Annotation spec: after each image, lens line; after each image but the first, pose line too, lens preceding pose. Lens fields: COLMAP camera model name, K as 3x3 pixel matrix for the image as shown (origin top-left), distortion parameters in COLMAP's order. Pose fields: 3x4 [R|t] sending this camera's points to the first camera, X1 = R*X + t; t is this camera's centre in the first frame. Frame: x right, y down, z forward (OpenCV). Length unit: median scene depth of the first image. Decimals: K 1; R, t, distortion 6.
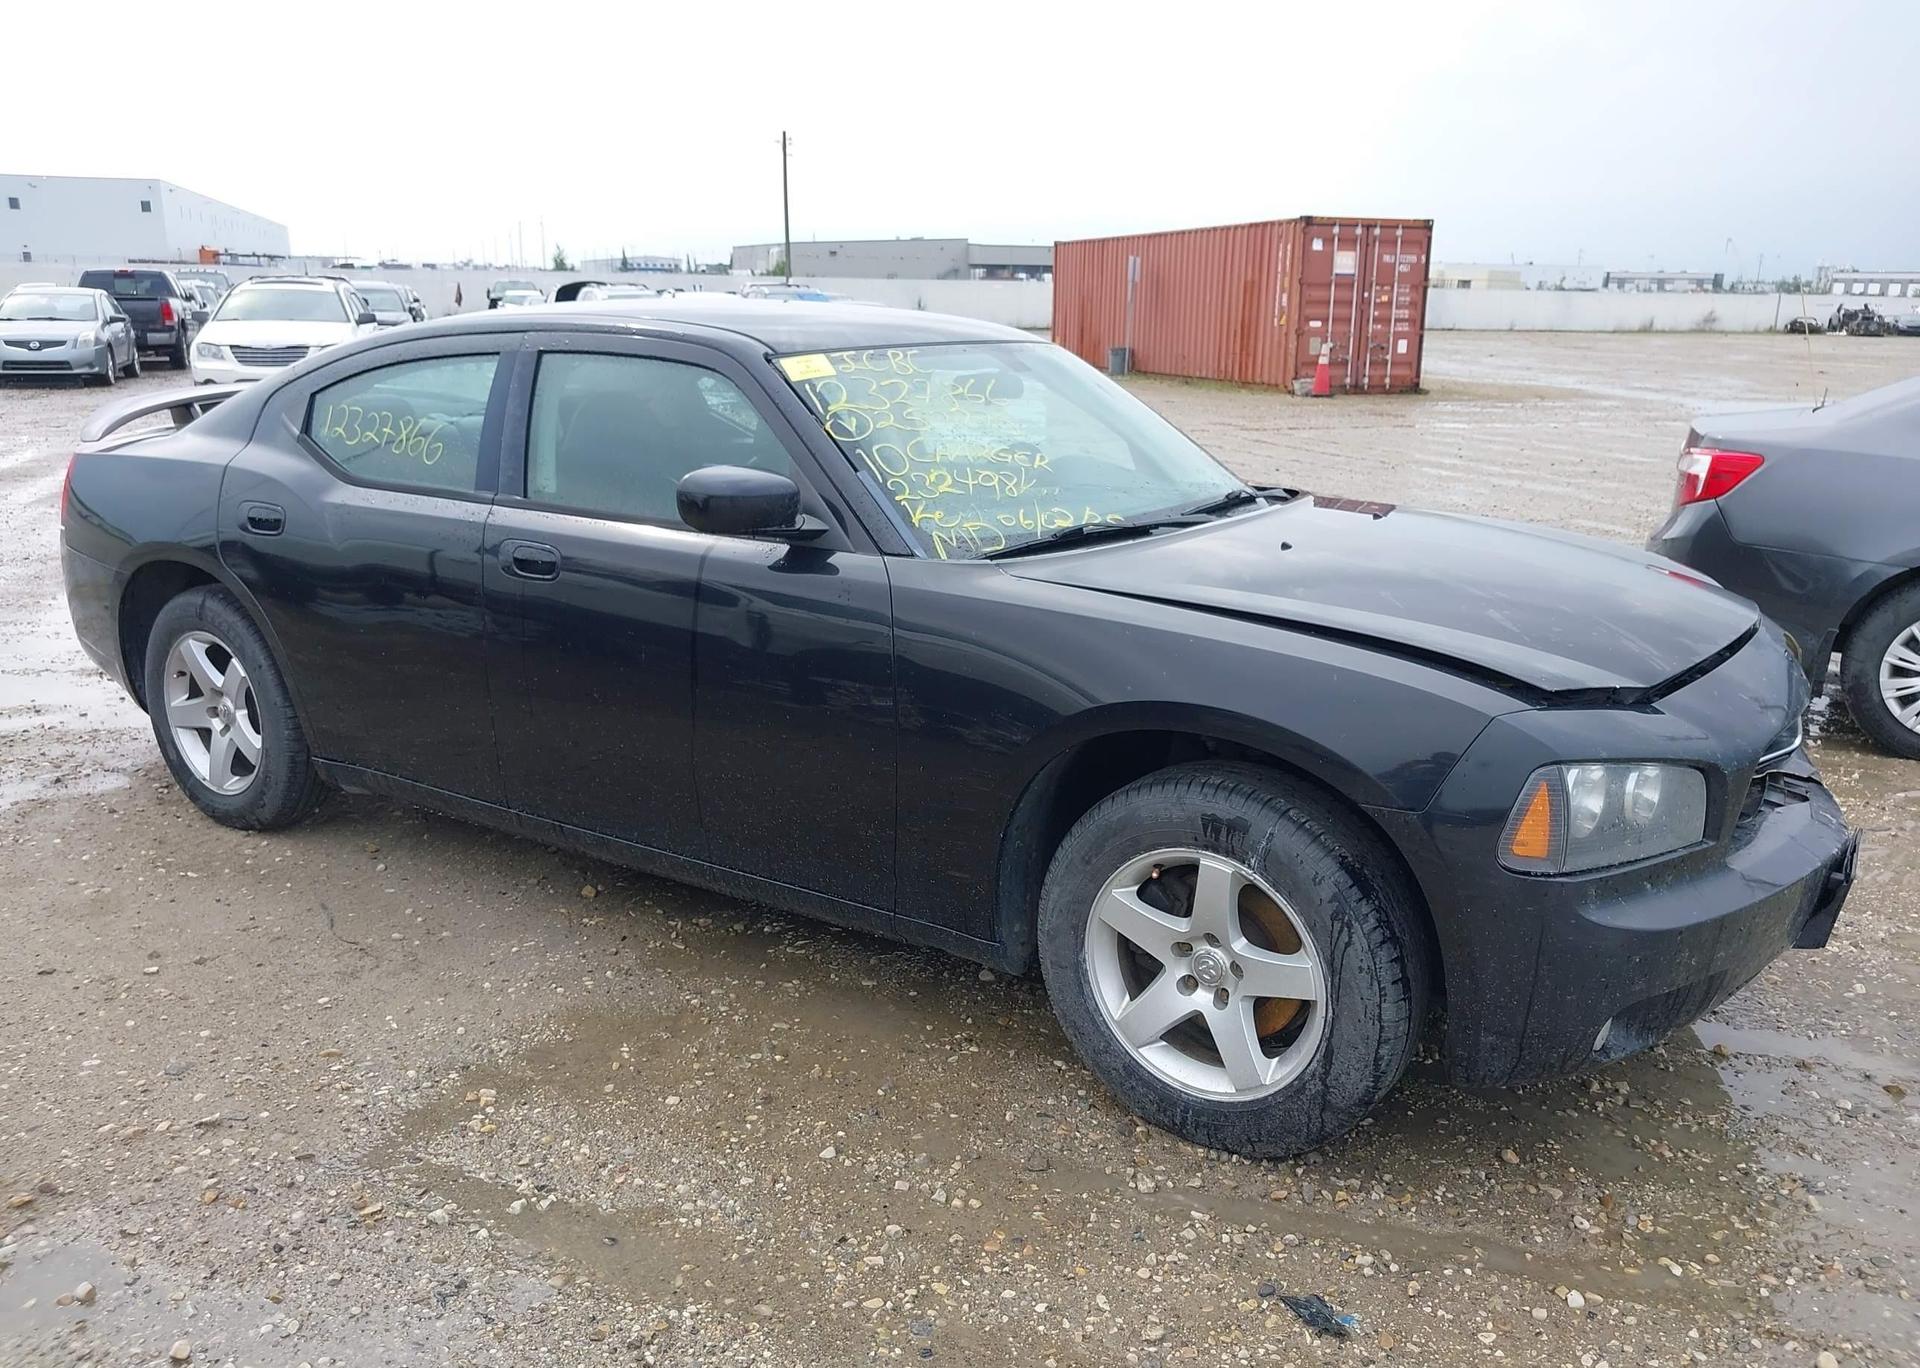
lens RADIAL K [[1532.2, 0, 926.9], [0, 1532.2, 680.6], [0, 0, 1]] dist [0.026832, -0.033720]
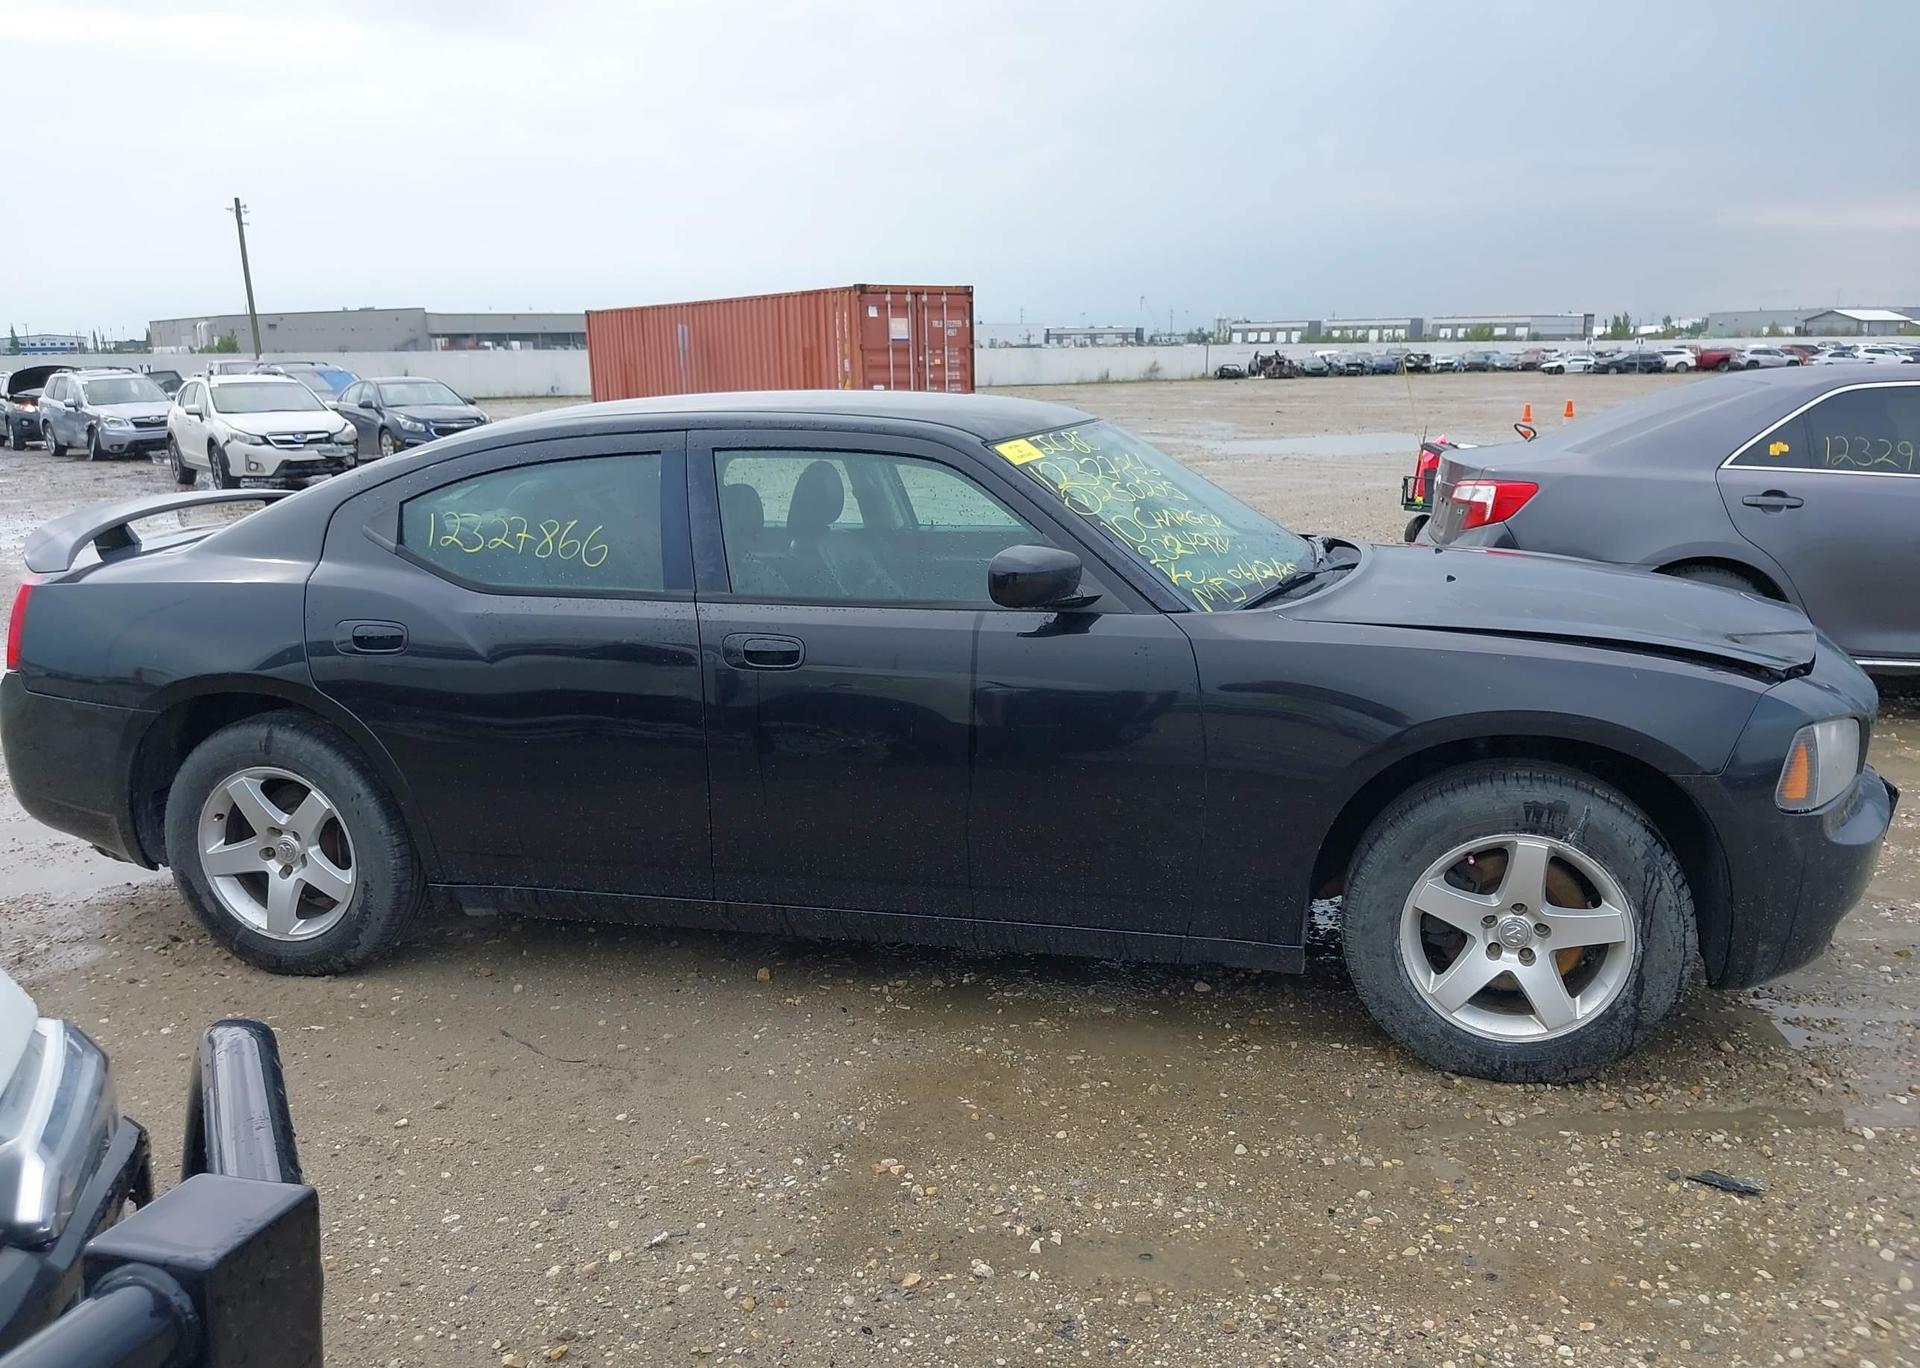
lens RADIAL K [[1532.2, 0, 941.4], [0, 1532.2, 694.1], [0, 0, 1]] dist [0.026832, -0.033720]
pose [[0.943645, -0.098832, 0.315858, -0.398194], [0.108759, 0.993971, -0.013912, -0.019296], [-0.312579, 0.047481, 0.948704, -0.003834]]
